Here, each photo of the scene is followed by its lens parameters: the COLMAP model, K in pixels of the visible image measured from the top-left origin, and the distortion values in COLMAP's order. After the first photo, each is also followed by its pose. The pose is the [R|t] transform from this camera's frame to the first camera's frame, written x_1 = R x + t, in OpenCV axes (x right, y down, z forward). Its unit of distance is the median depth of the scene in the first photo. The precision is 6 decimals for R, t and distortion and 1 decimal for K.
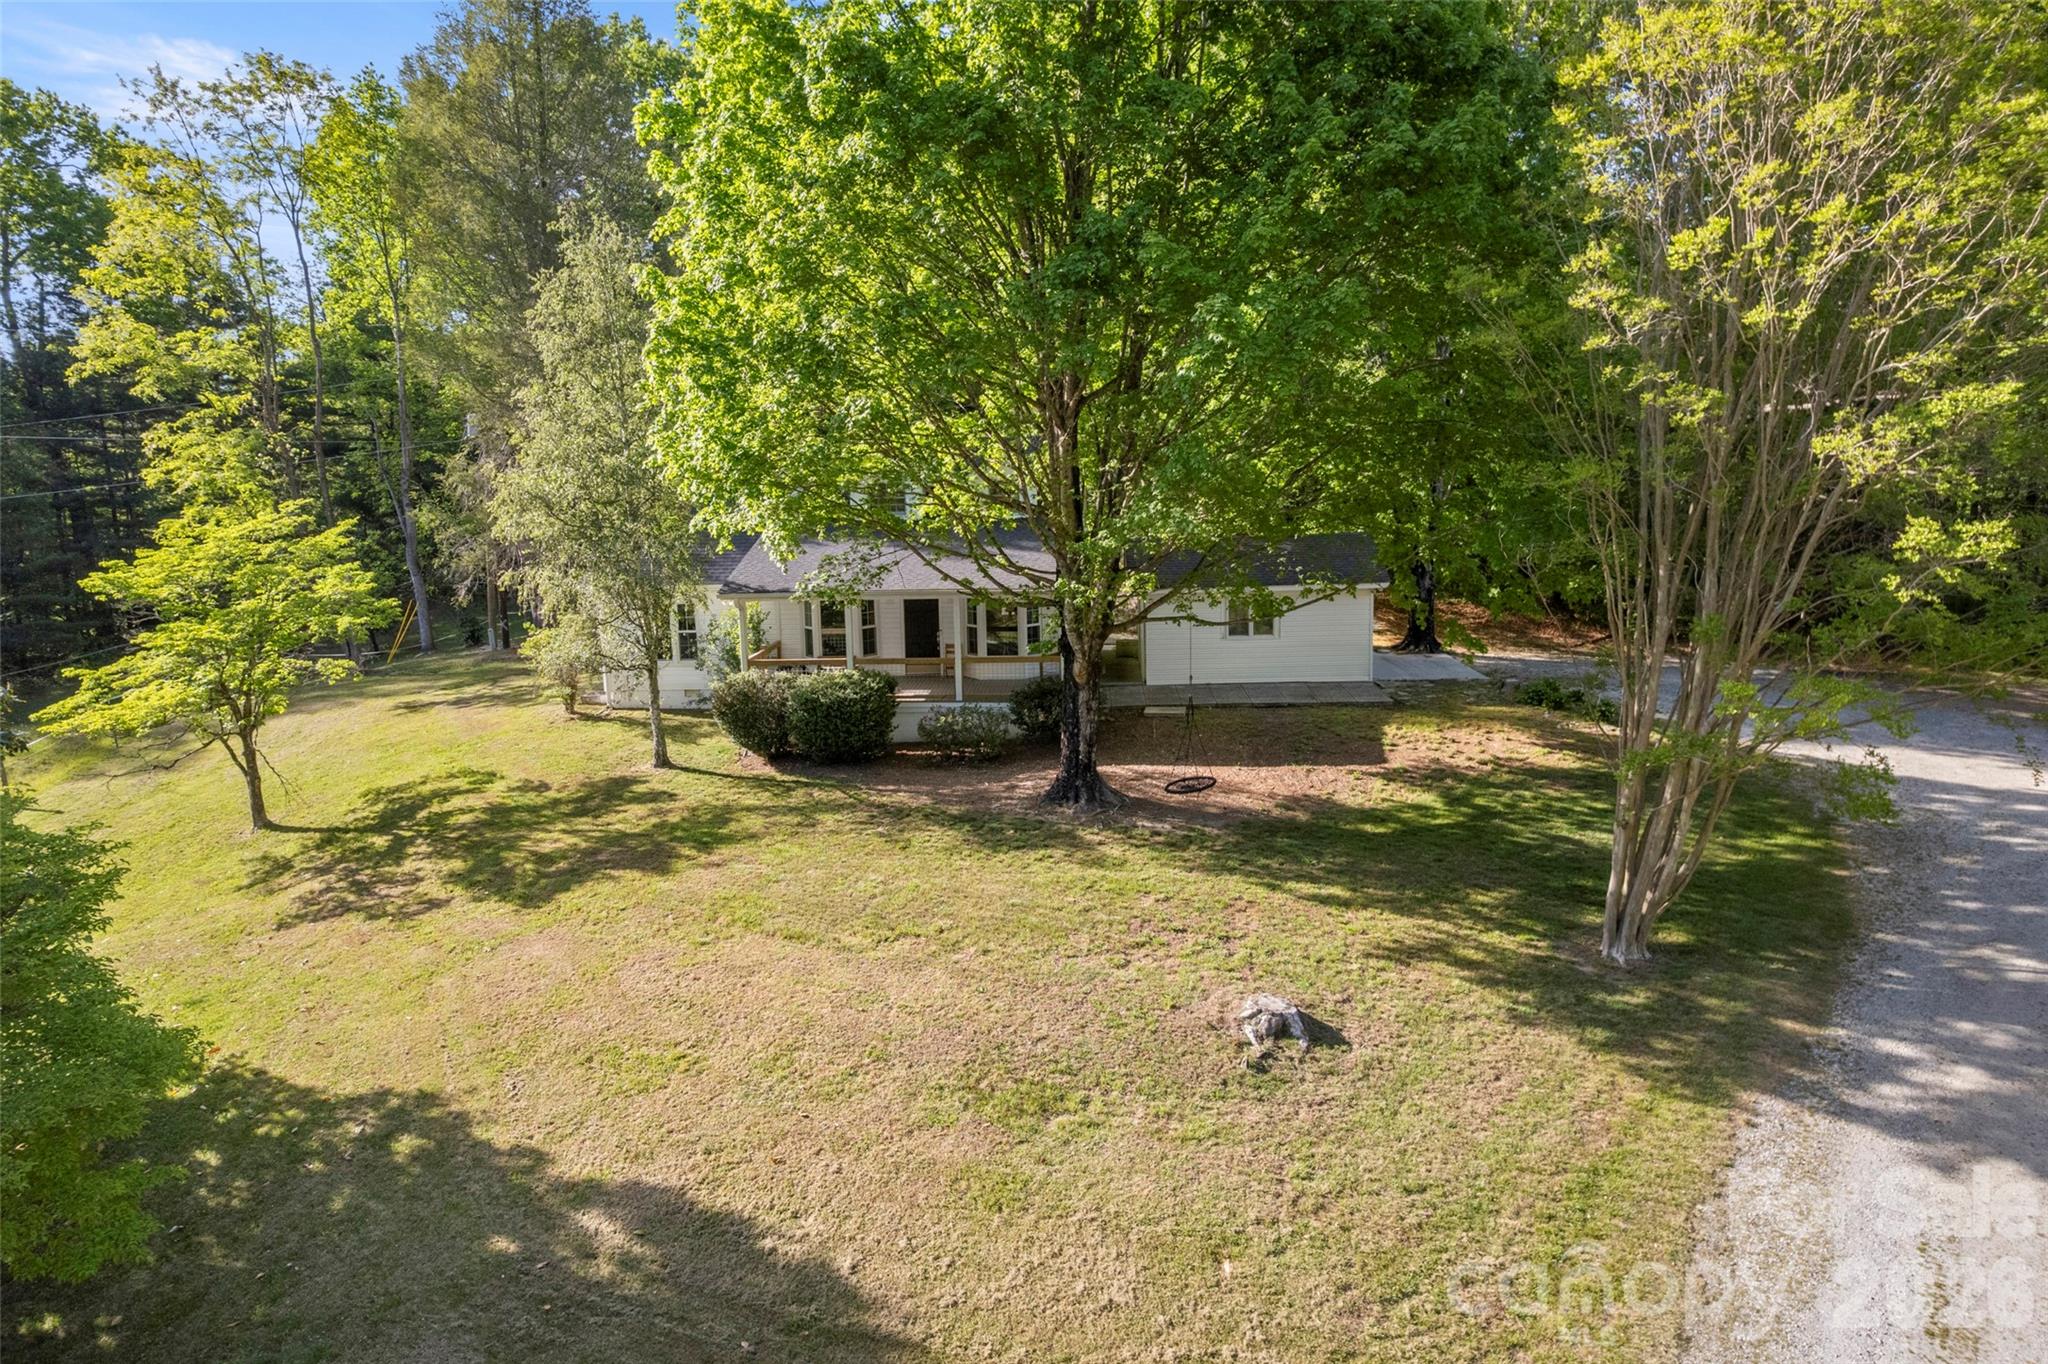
lens RADIAL K [[1278.5, 0, 1037.0], [0, 1278.5, 684.7], [0, 0, 1]] dist [-0.048318, 0.038693]
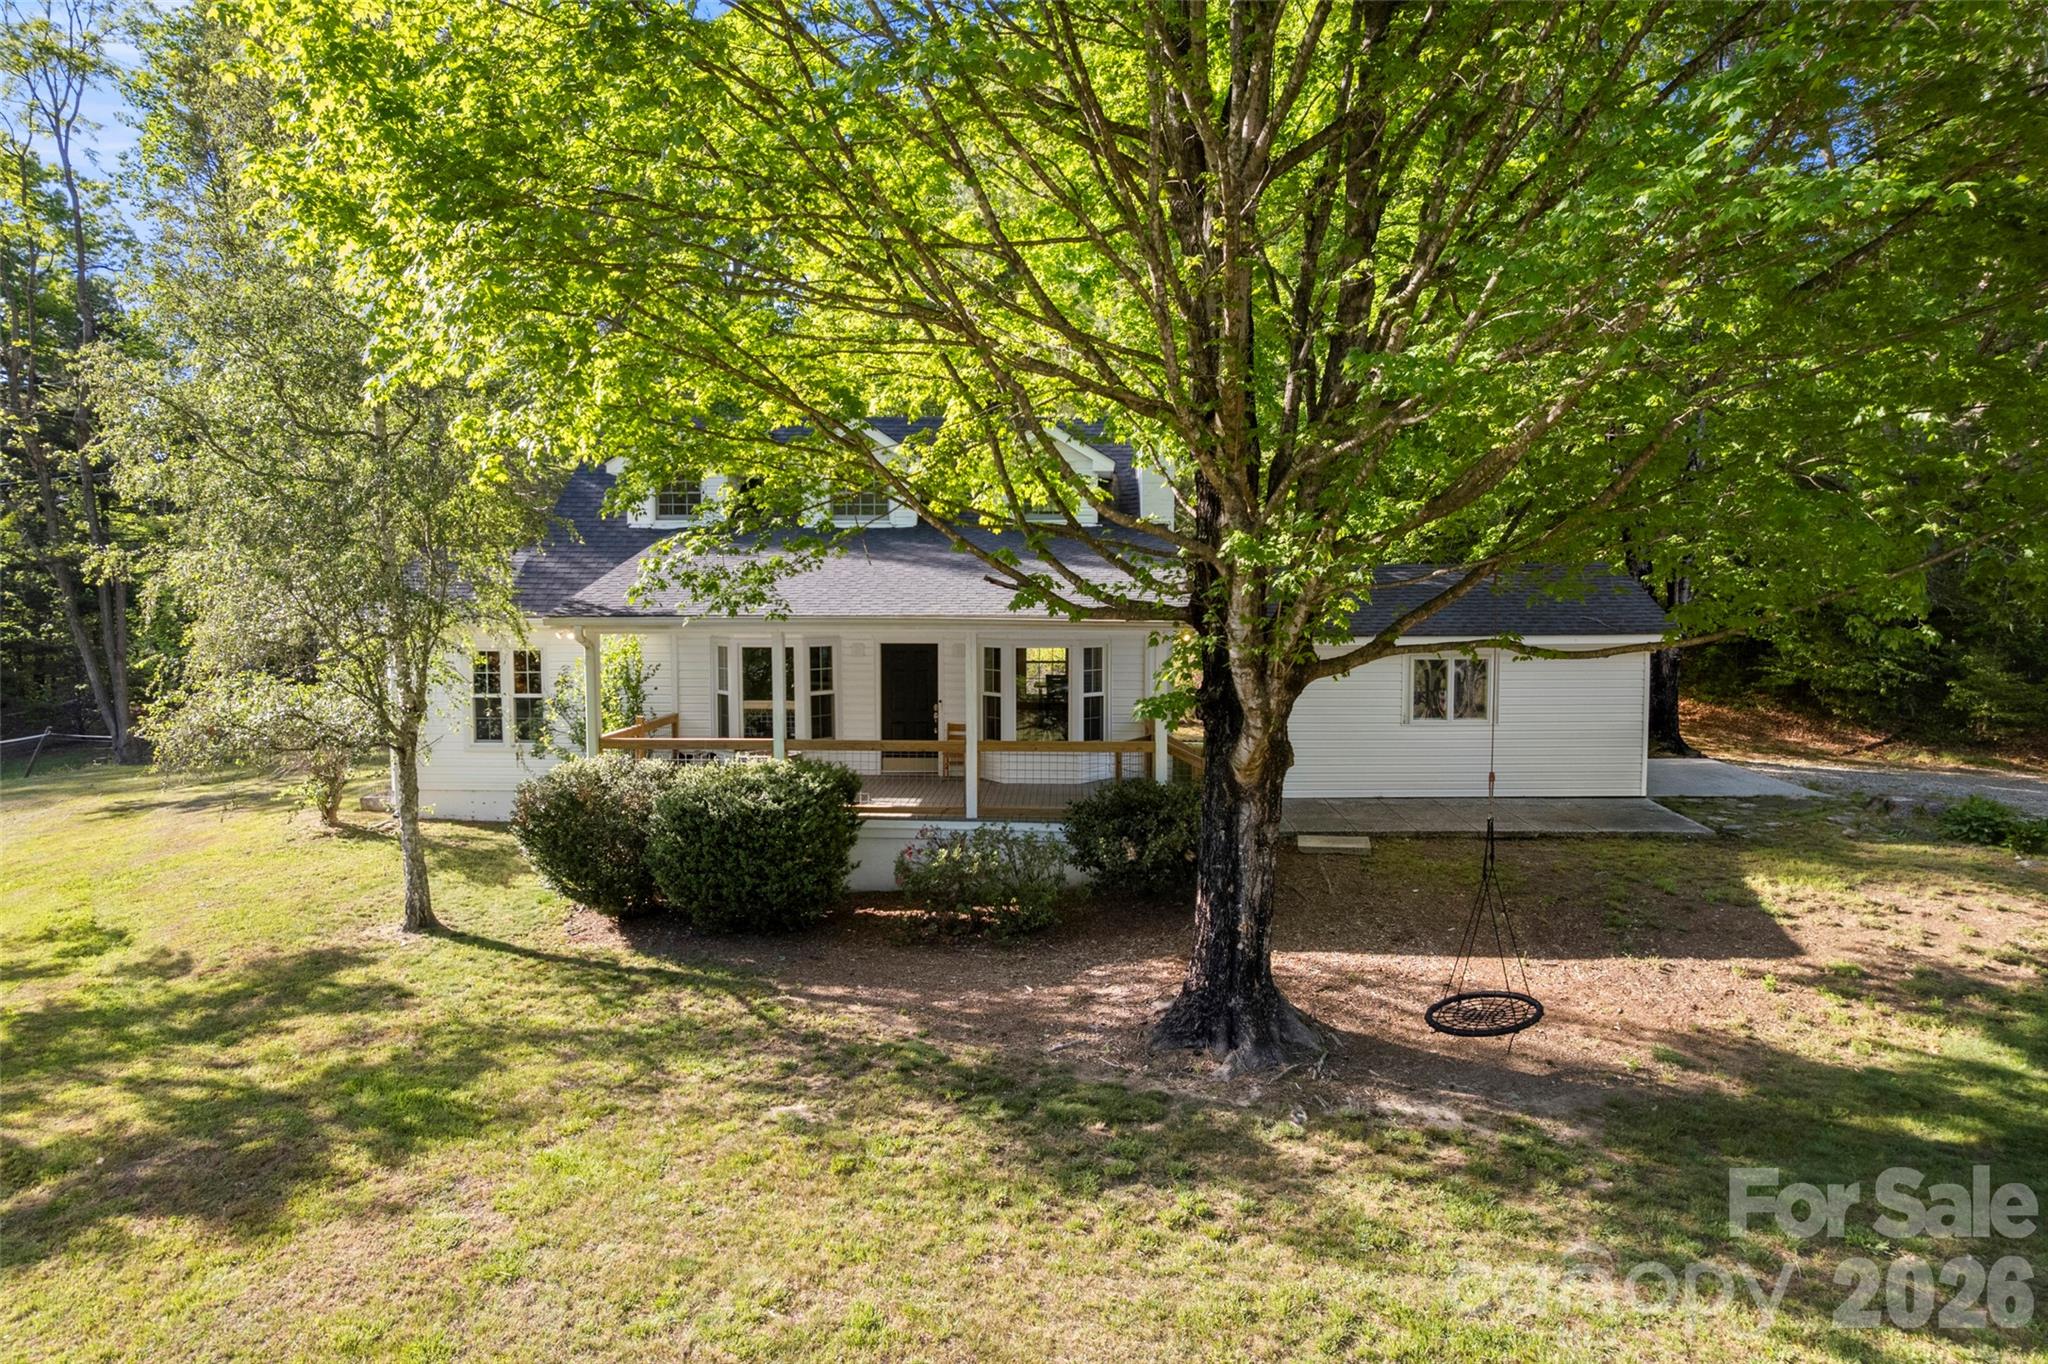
lens RADIAL K [[1278.5, 0, 1020.7], [0, 1278.5, 684.2], [0, 0, 1]] dist [-0.048318, 0.038693]
pose [[0.999807, 0.017850, -0.008223, -0.041401], [-0.018520, 0.995736, -0.090370, 0.004908], [0.006575, 0.090505, 0.995874, 0.500218]]
